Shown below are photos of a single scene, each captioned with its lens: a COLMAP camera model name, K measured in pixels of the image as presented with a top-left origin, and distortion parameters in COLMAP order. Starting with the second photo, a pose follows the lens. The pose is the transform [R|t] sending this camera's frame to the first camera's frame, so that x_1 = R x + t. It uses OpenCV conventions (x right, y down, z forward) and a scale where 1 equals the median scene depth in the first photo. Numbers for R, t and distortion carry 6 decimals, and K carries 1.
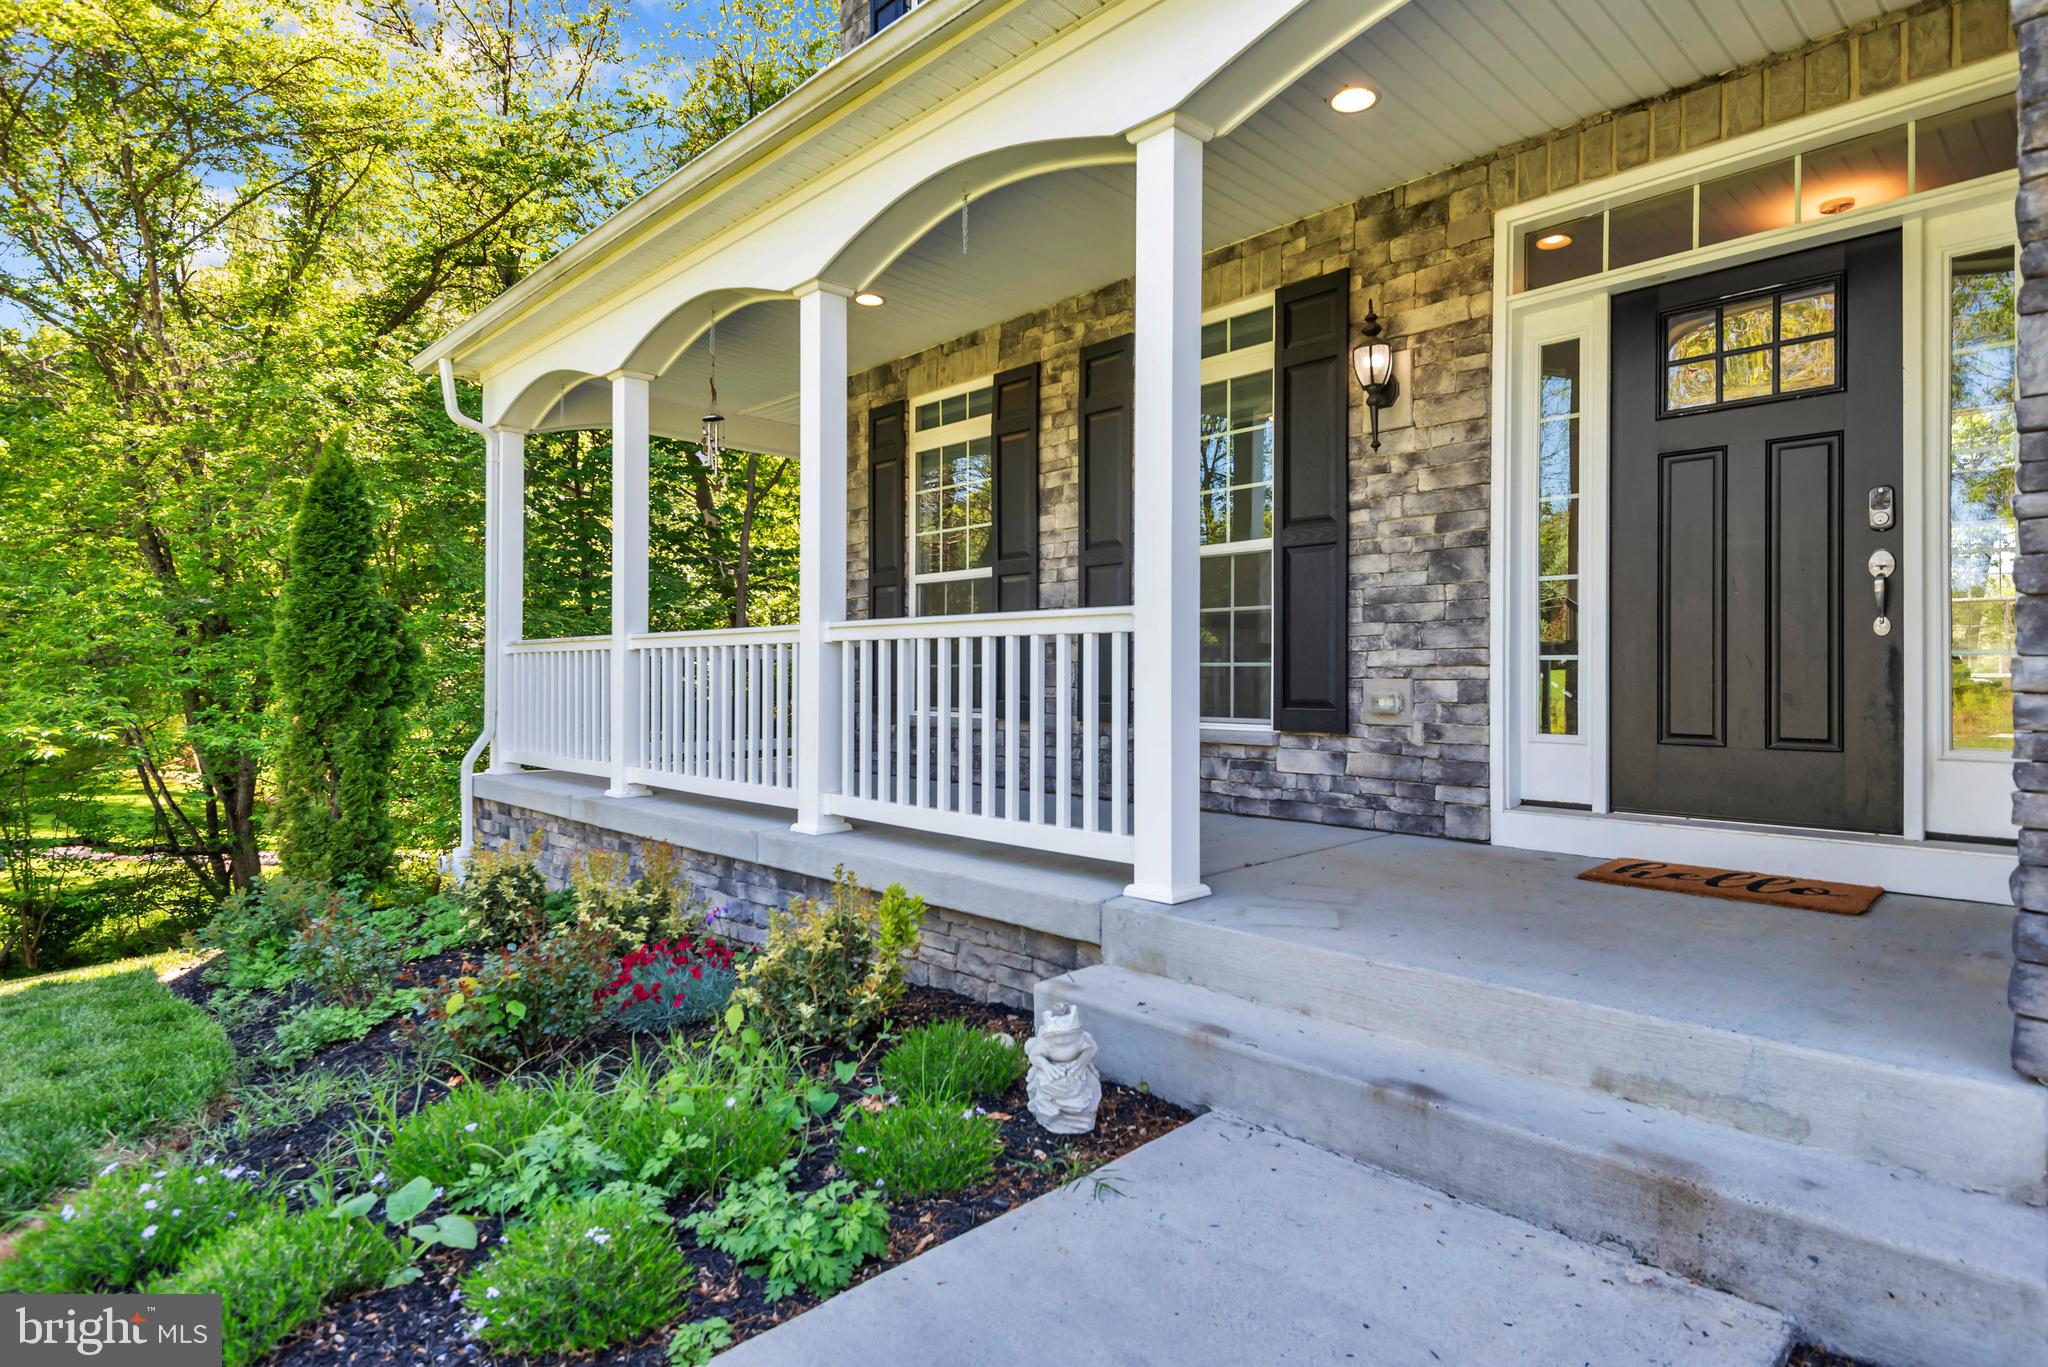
lens RADIAL K [[1081.0, 0, 1027.2], [0, 1081.0, 671.5], [0, 0, 1]] dist [0.042926, -0.023683]
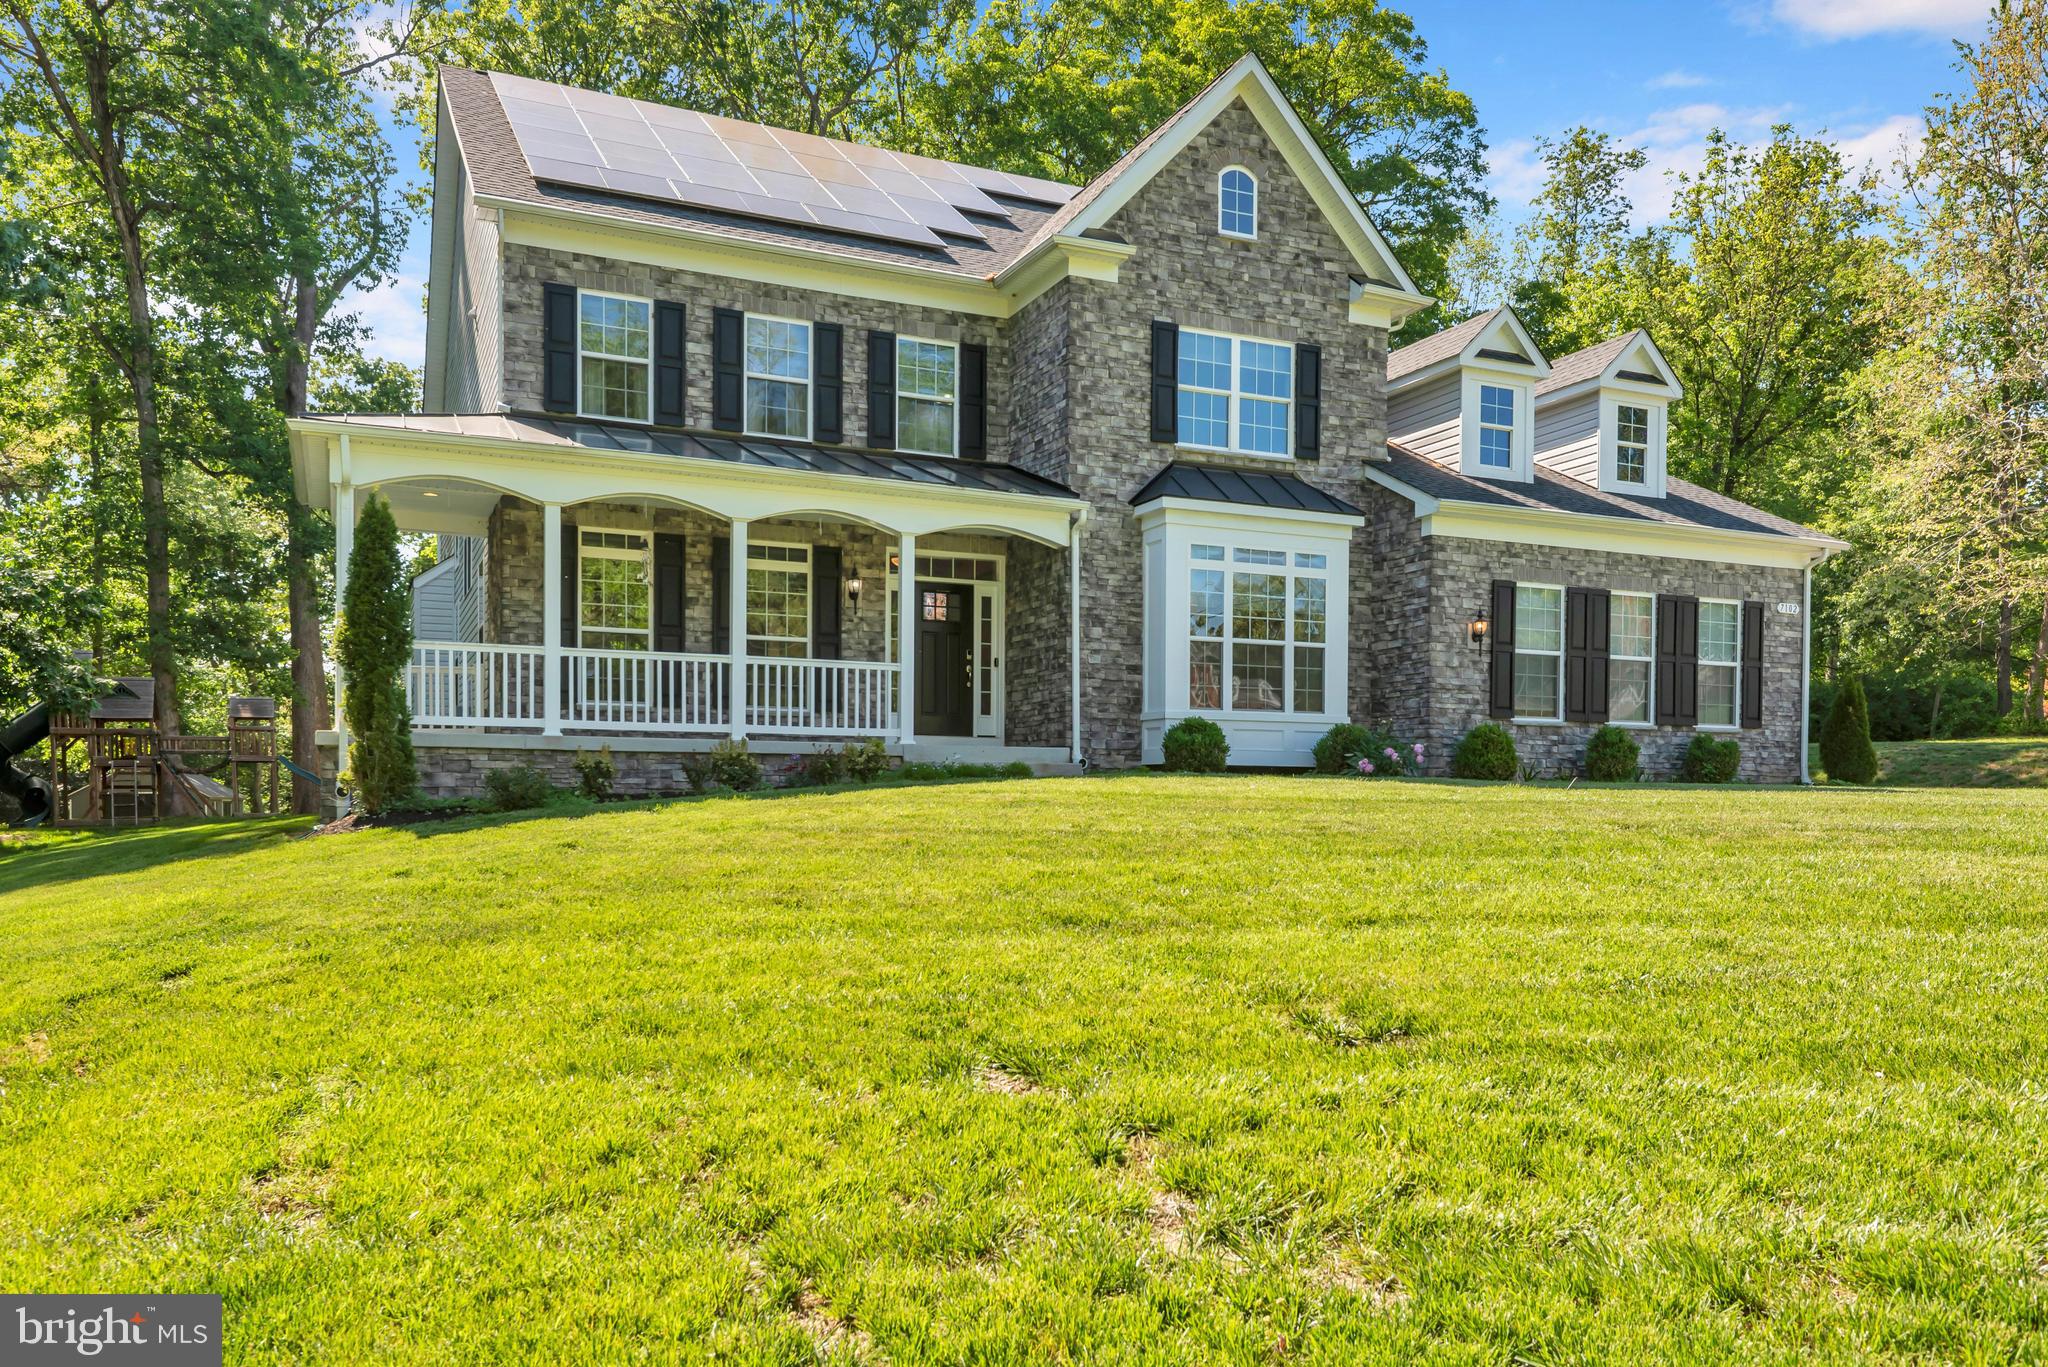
lens RADIAL K [[1527.9, 0, 1023.7], [0, 1527.9, 826.4], [0, 0, 1]] dist [0.020158, 0.001495]
pose [[0.341831, -0.011321, 0.939693, -3.005390], [-0.009776, 0.999830, 0.015602, 0.263819], [-0.939711, -0.014520, 0.341662, -0.745339]]
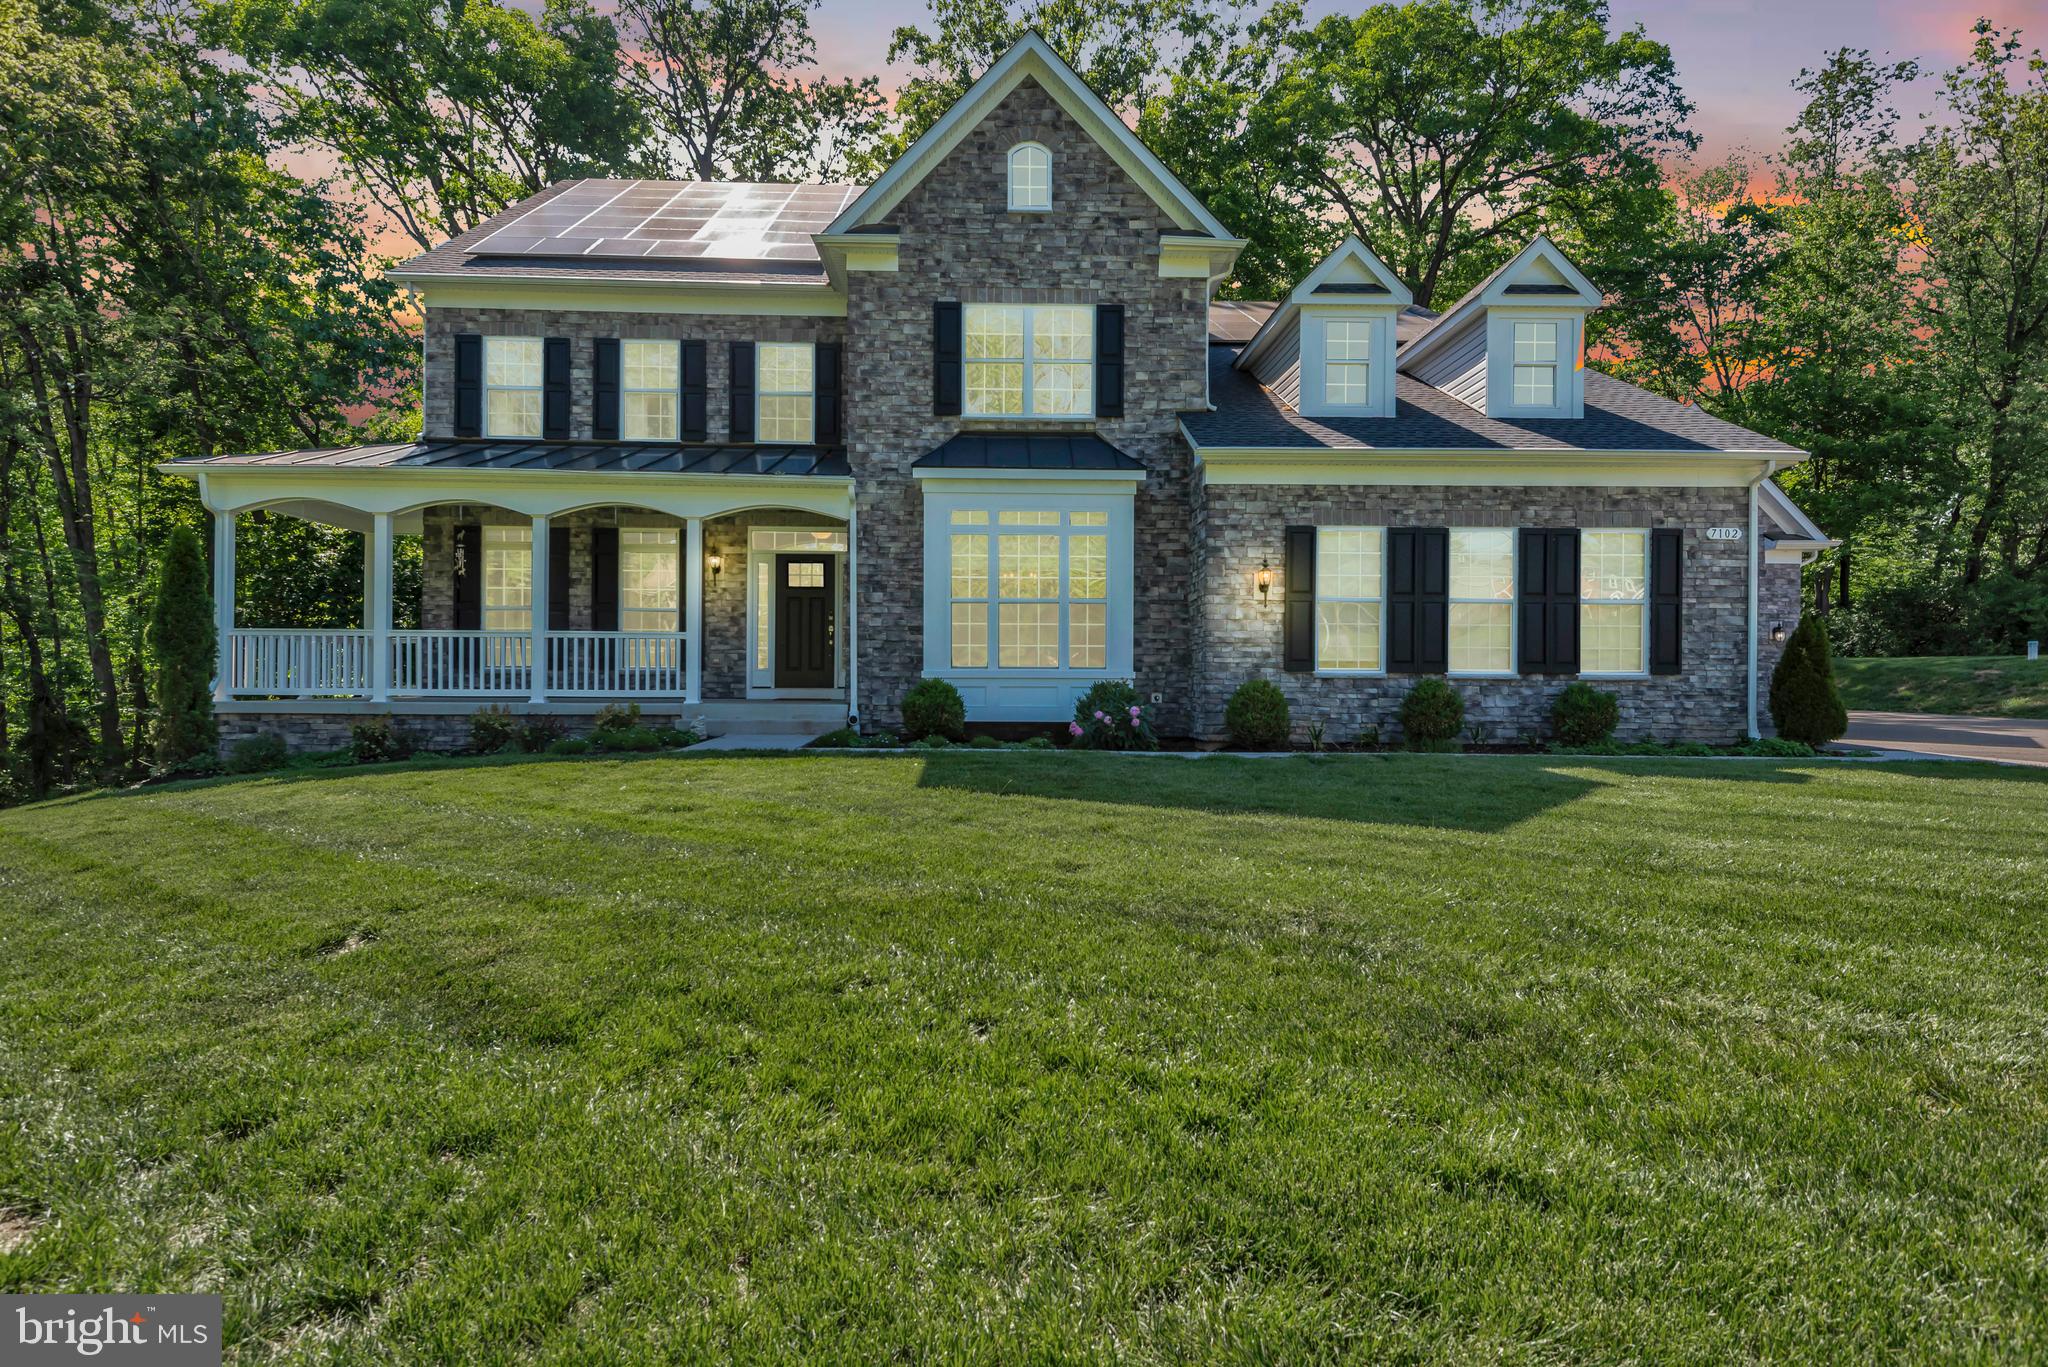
lens RADIAL K [[1087.3, 0, 1014.7], [0, 1087.3, 674.4], [0, 0, 1]] dist [0.041026, -0.014175]
pose [[0.676077, 0.005389, 0.736811, -1.382835], [-0.007882, 0.999969, -0.000082, 0.058612], [-0.736788, -0.005752, 0.676099, -1.777925]]
